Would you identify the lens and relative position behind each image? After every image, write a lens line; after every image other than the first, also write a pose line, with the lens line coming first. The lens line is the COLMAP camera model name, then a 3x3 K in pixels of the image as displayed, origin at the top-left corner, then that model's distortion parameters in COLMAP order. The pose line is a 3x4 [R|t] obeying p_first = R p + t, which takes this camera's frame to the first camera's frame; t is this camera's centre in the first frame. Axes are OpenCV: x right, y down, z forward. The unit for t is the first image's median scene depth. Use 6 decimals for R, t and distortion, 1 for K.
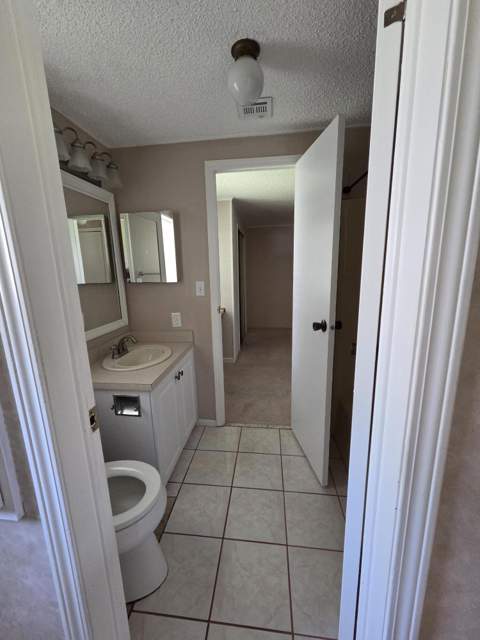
lens RADIAL K [[263.0, 0, 238.9], [0, 263.0, 320.3], [0, 0, 1]] dist [0.000754, 0.000248]
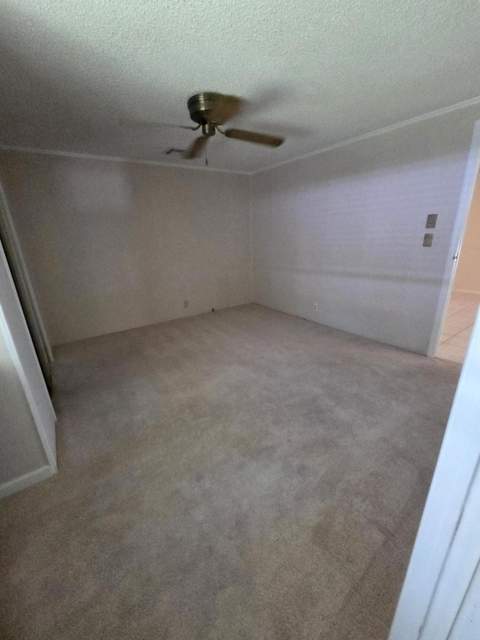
lens RADIAL K [[263.0, 0, 240.8], [0, 263.0, 319.7], [0, 0, 1]] dist [0.000754, 0.000248]
pose [[0.750608, -0.216327, 0.624332, -0.004213], [0.147072, 0.975882, 0.161318, -0.099347], [-0.644172, -0.029265, 0.764320, 0.490148]]
